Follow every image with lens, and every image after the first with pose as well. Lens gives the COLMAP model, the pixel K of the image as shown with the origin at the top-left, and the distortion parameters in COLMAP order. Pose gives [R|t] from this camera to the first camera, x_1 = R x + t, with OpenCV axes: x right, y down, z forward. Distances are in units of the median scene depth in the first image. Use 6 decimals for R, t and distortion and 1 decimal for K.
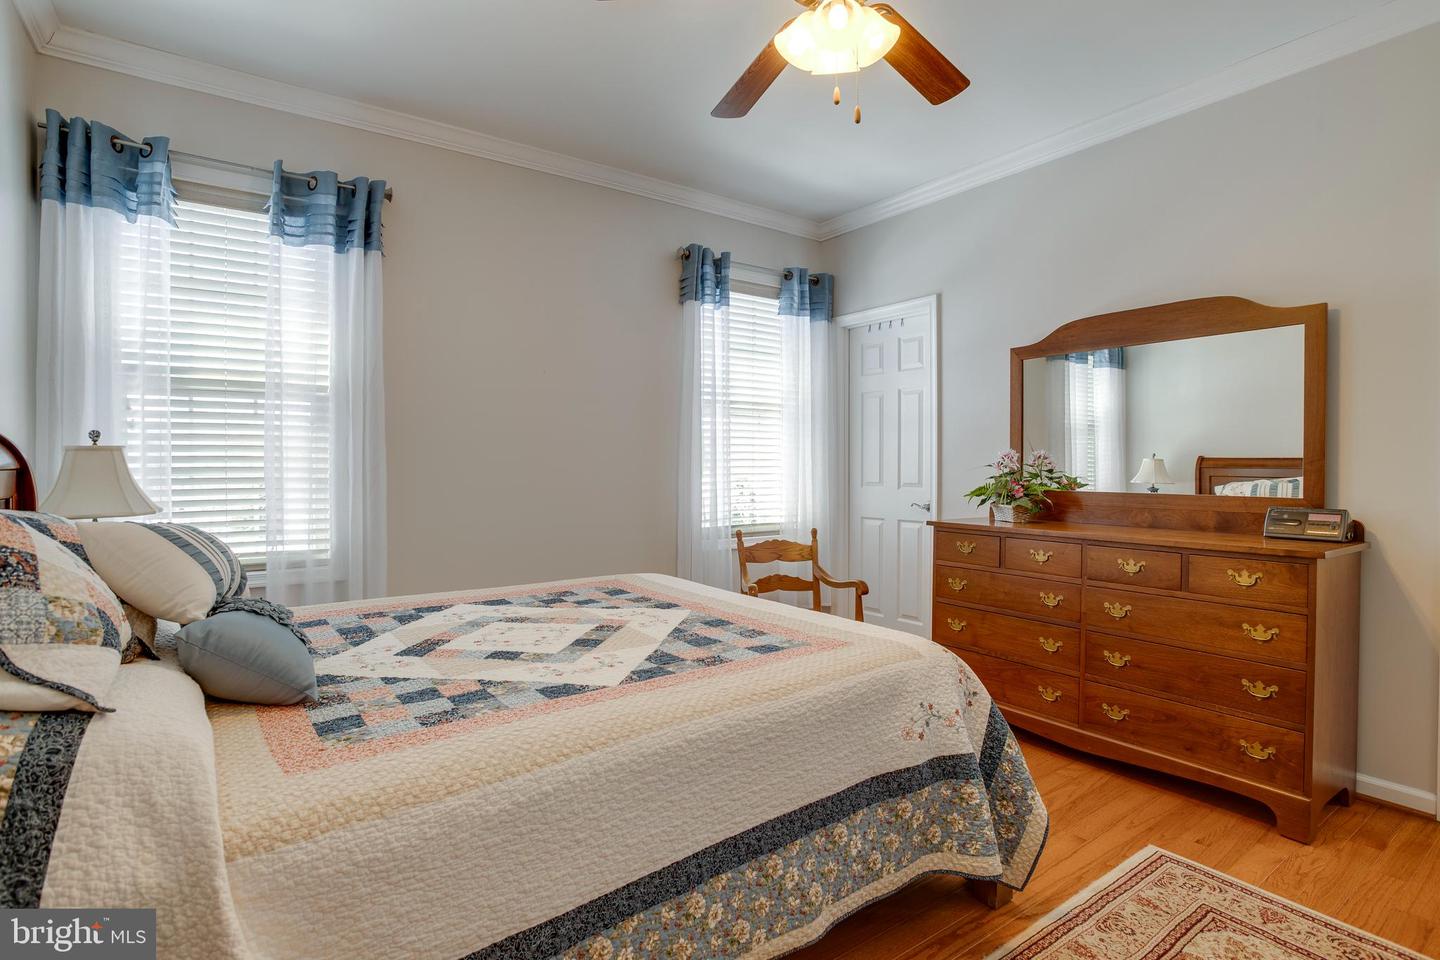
lens RADIAL K [[697.5, 0, 720.6], [0, 697.5, 475.8], [0, 0, 1]] dist [-0.063060, 0.027199]
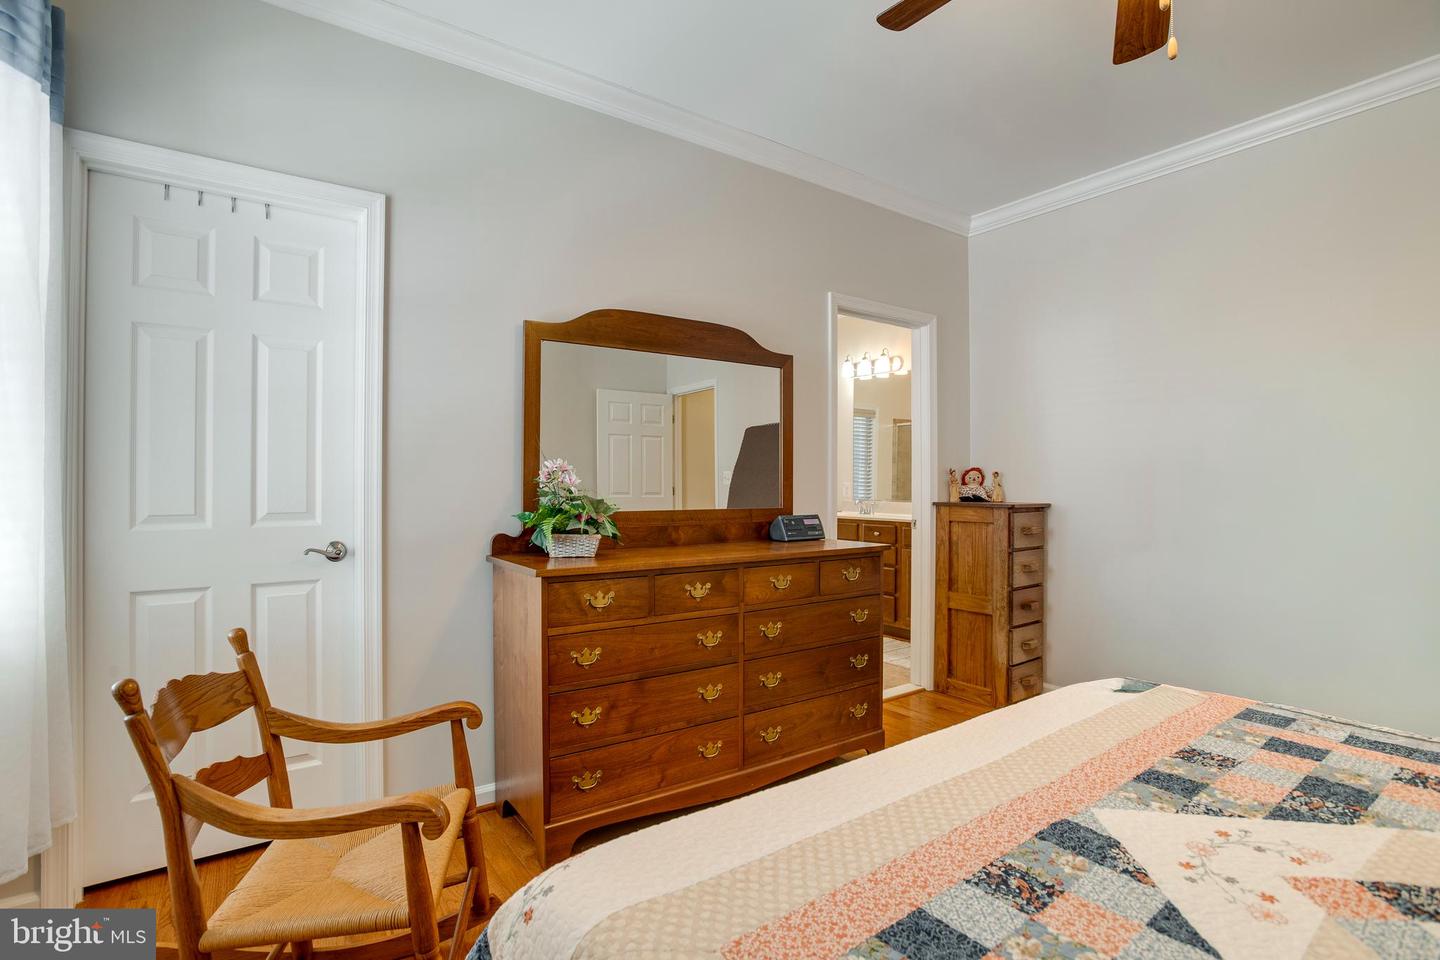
lens RADIAL K [[697.5, 0, 720.6], [0, 697.5, 475.8], [0, 0, 1]] dist [-0.063060, 0.027199]
pose [[0.008380, 0.005588, 0.999949, -0.312766], [0.010034, 0.999934, -0.005672, -0.014397], [-0.999915, 0.010081, 0.008323, 0.793565]]
